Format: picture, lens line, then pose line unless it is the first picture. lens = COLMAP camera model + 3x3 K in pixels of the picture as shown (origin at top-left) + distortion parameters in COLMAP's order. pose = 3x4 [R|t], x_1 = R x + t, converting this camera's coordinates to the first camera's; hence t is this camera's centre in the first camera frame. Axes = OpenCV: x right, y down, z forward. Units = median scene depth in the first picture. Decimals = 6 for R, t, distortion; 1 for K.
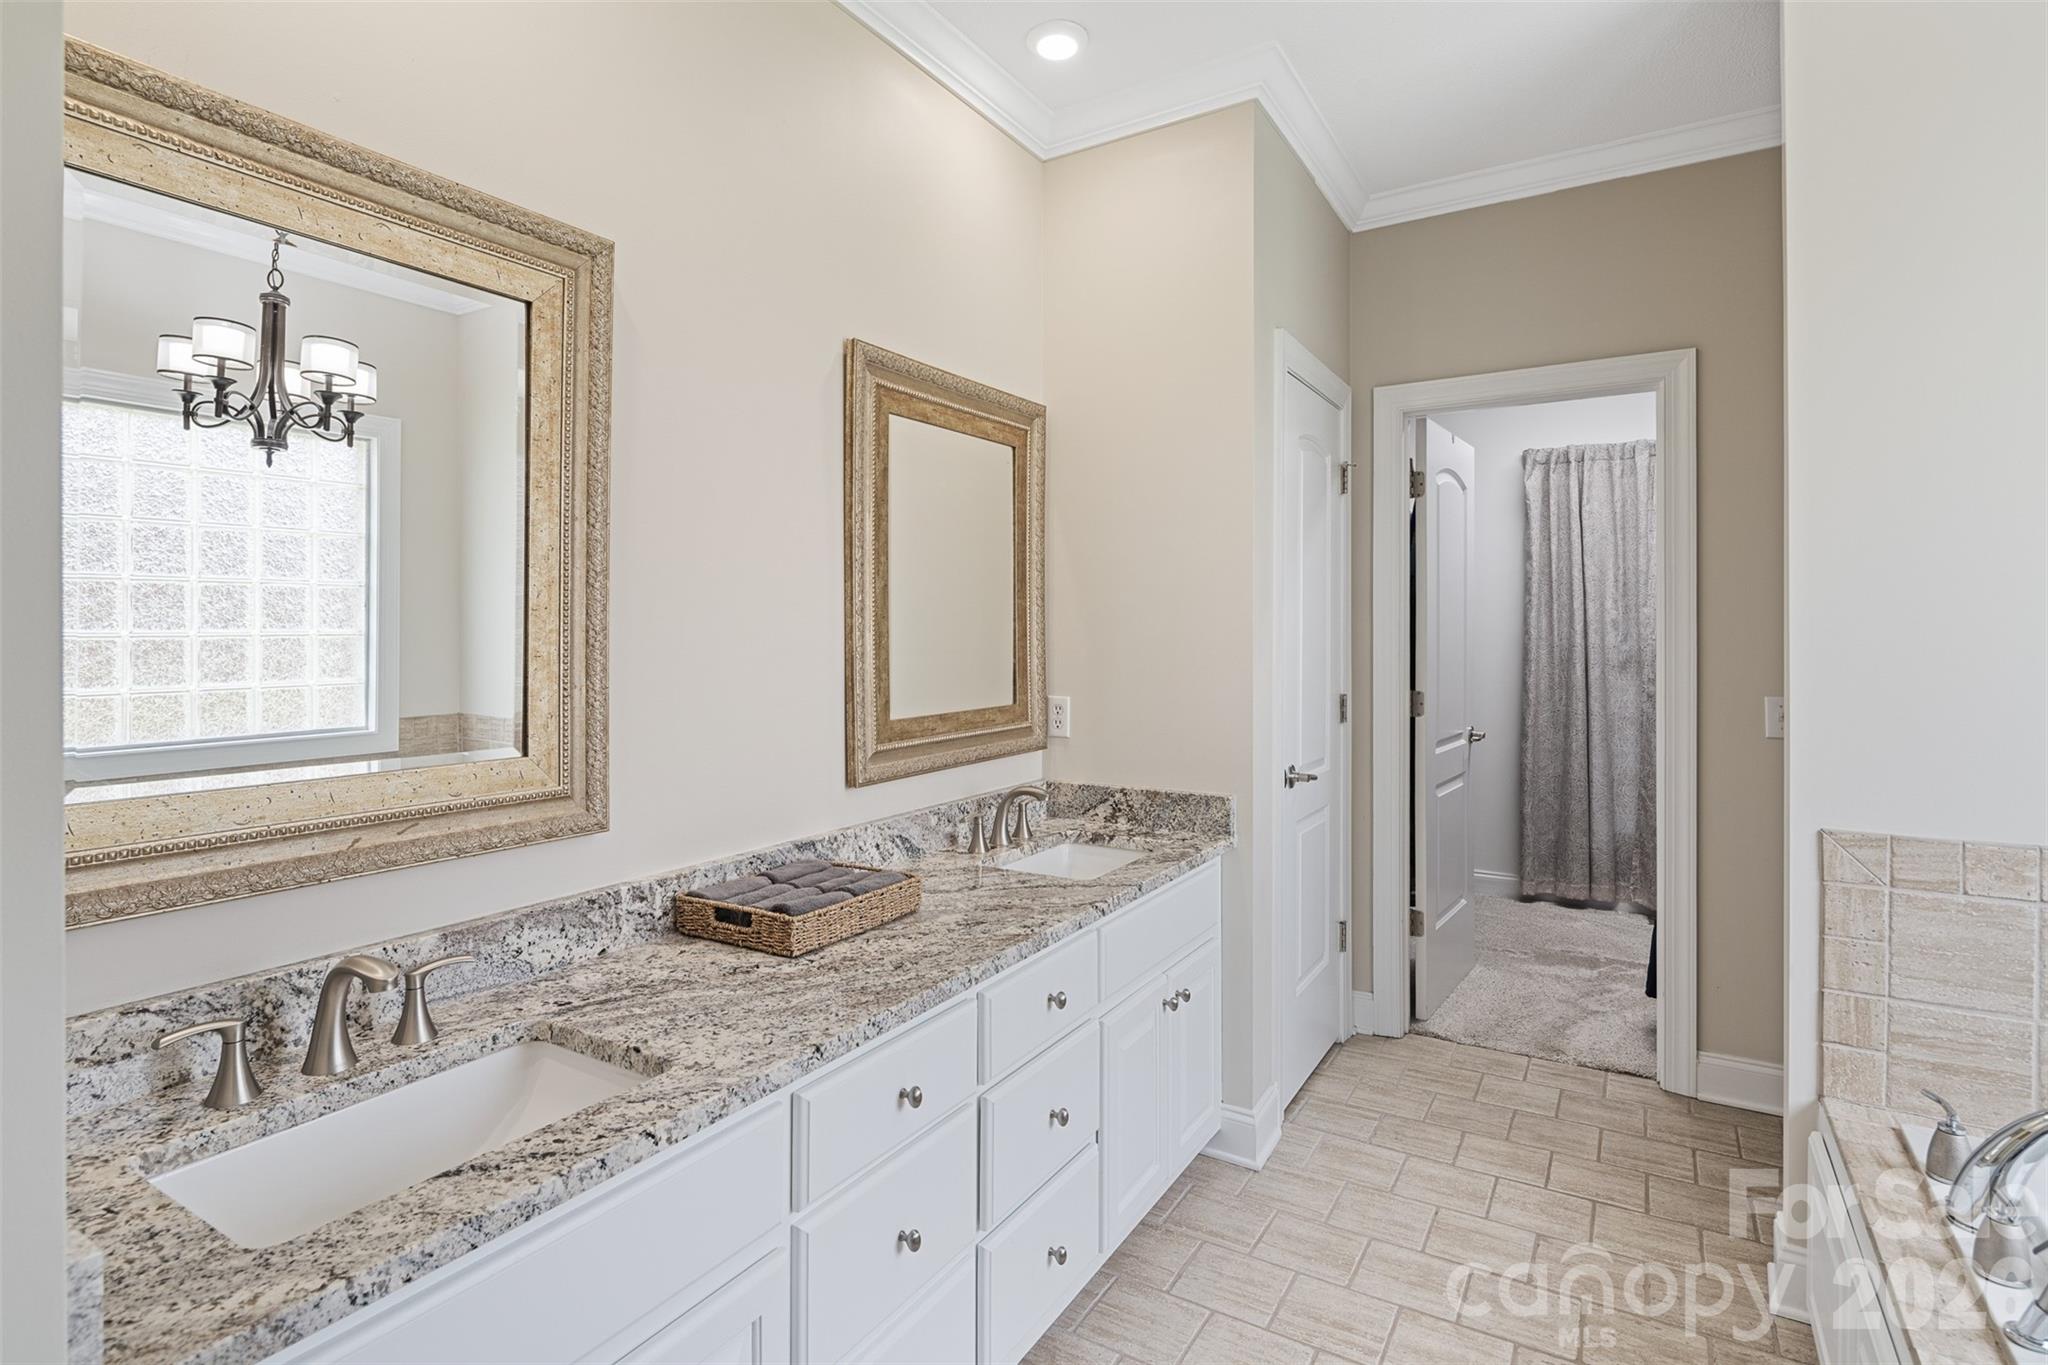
lens RADIAL K [[1003.9, 0, 1024.9], [0, 1003.9, 631.6], [0, 0, 1]] dist [0.003752, -0.004988]
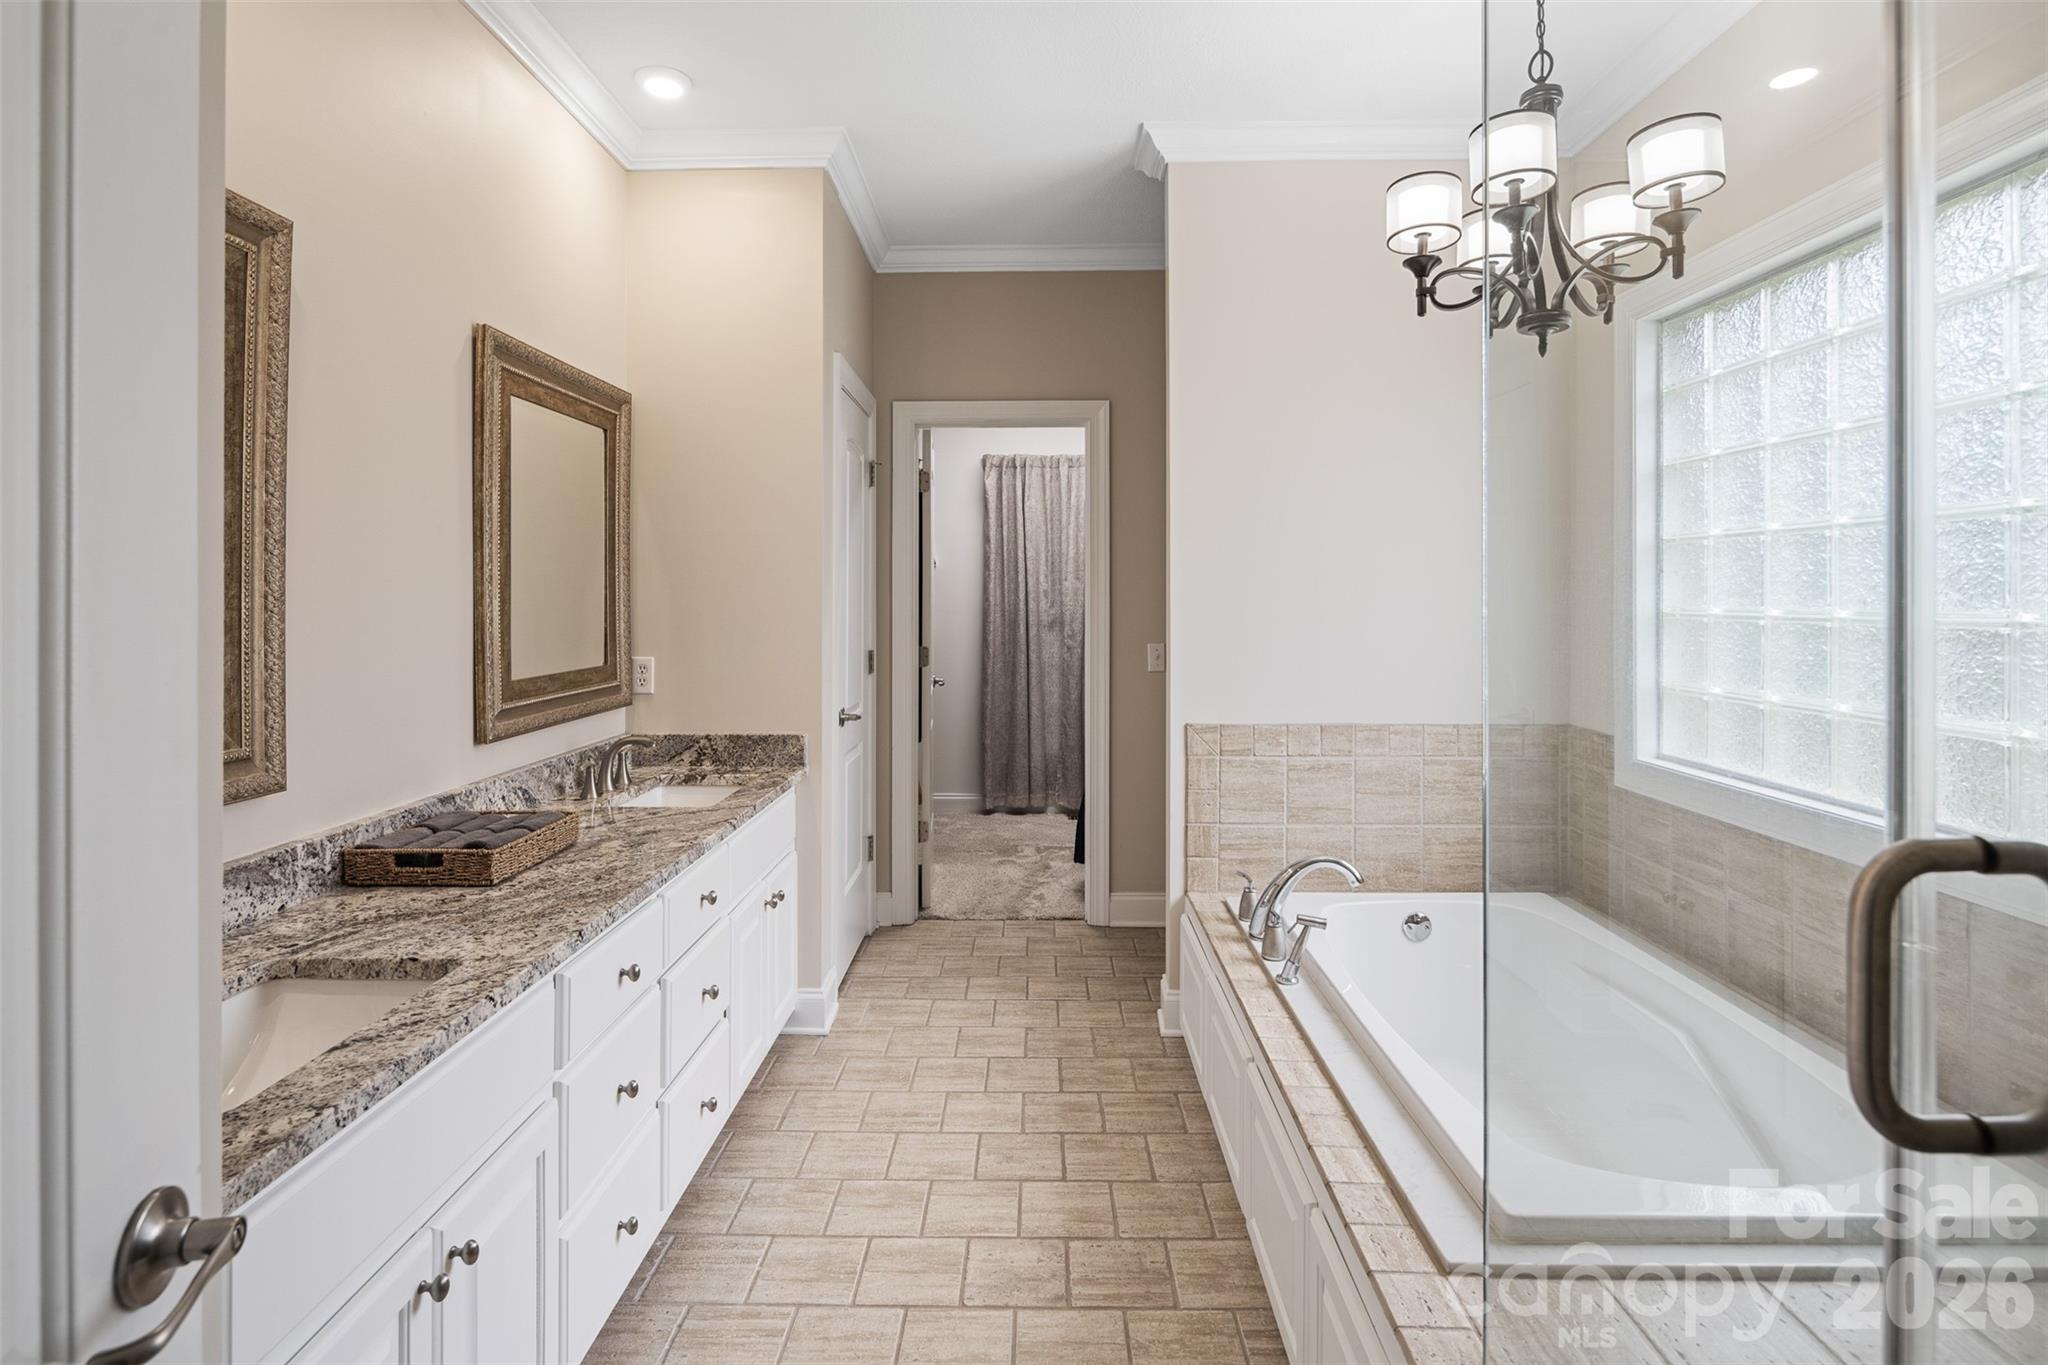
lens RADIAL K [[984.1, 0, 1026.4], [0, 984.1, 599.0], [0, 0, 1]] dist [-0.001367, -0.000271]
pose [[0.857910, 0.001523, 0.513798, -0.185259], [-0.001246, 0.999999, -0.000883, 0.000871], [-0.513799, 0.000117, 0.857911, -0.170236]]
